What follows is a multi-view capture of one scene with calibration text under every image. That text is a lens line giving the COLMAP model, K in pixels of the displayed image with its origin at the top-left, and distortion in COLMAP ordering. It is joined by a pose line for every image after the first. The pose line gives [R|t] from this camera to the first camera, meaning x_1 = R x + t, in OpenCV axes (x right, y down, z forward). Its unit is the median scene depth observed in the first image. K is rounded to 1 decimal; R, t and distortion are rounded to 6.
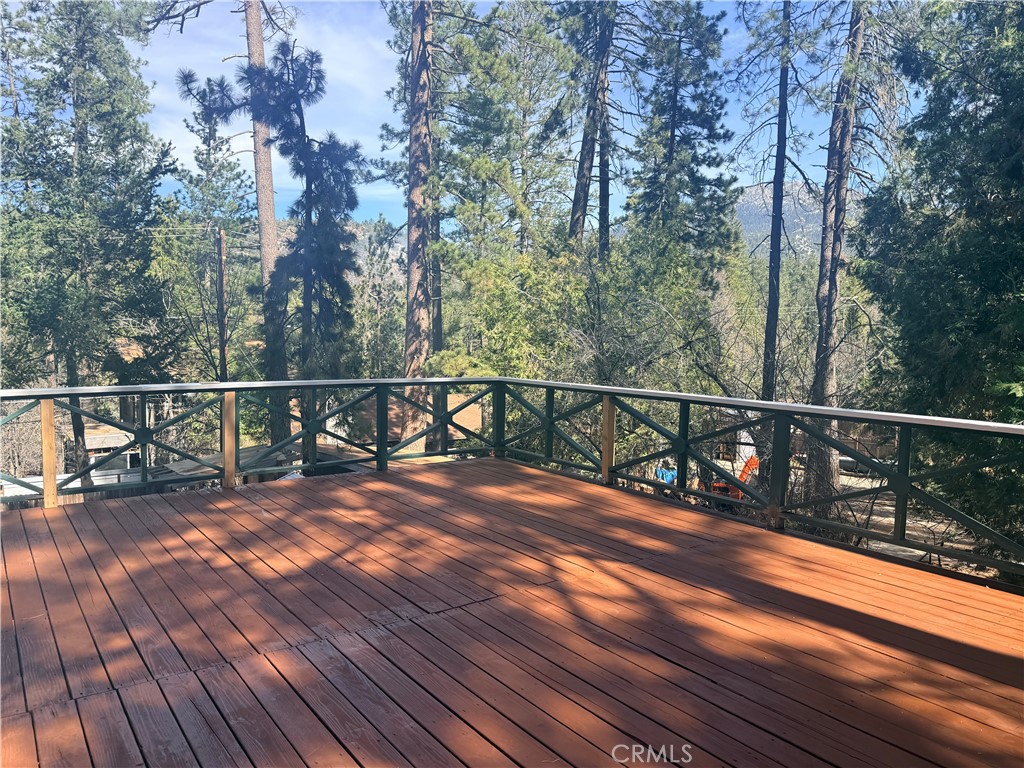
lens RADIAL K [[709.1, 0, 509.7], [0, 709.1, 395.7], [0, 0, 1]] dist [0.039053, -0.054432]
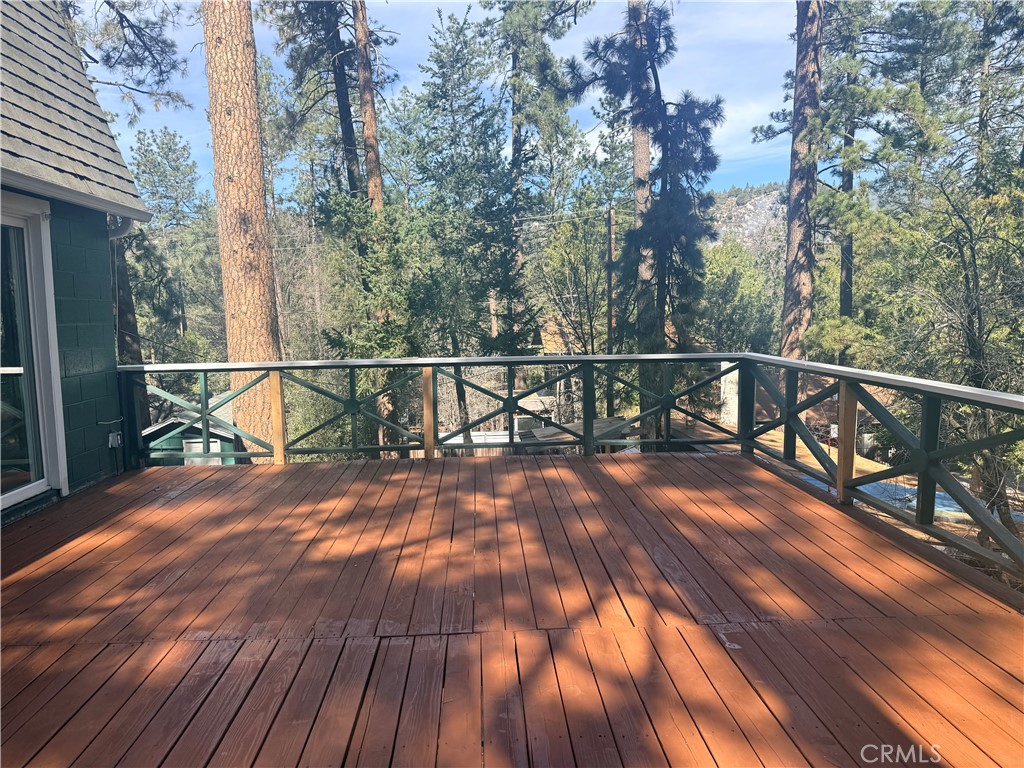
lens RADIAL K [[709.1, 0, 510.4], [0, 709.1, 386.9], [0, 0, 1]] dist [0.039053, -0.054432]
pose [[0.827937, 0.033661, -0.559810, 0.113458], [-0.018465, 0.999292, 0.032777, -0.005054], [0.560517, -0.016800, 0.827972, 0.091485]]
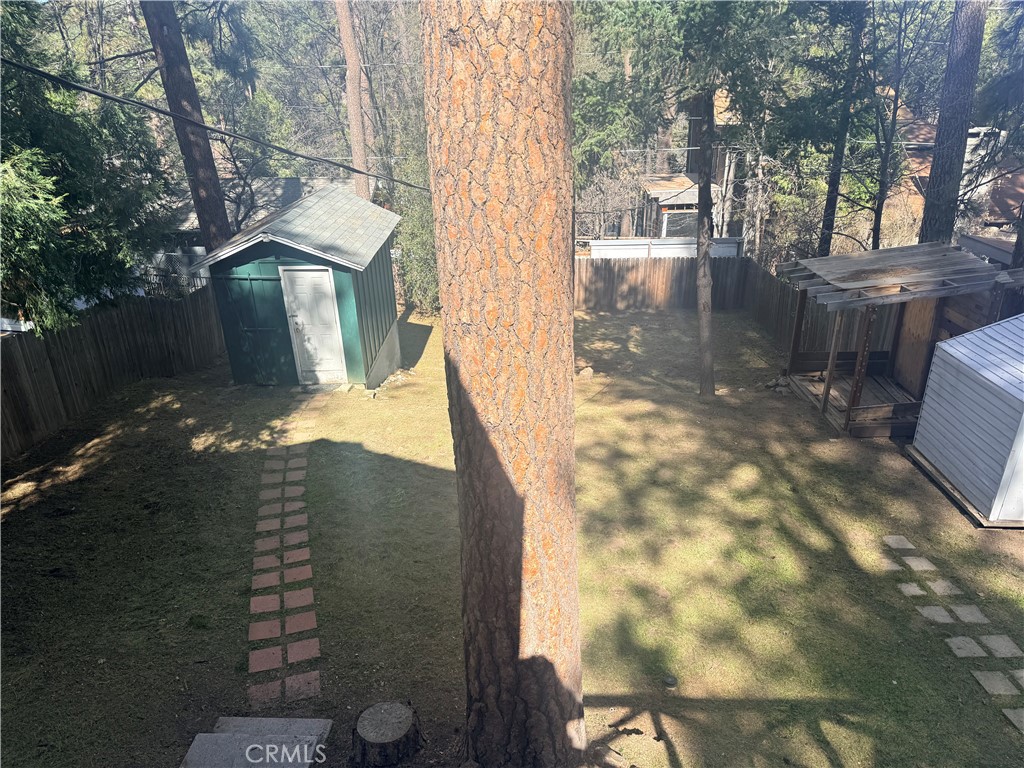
lens RADIAL K [[709.1, 0, 508.7], [0, 709.1, 385.0], [0, 0, 1]] dist [0.039053, -0.054432]
pose [[0.764551, 0.236782, -0.599497, -0.290686], [-0.027336, 0.941156, 0.336864, -0.019410], [0.643984, -0.241162, 0.726034, 0.321603]]
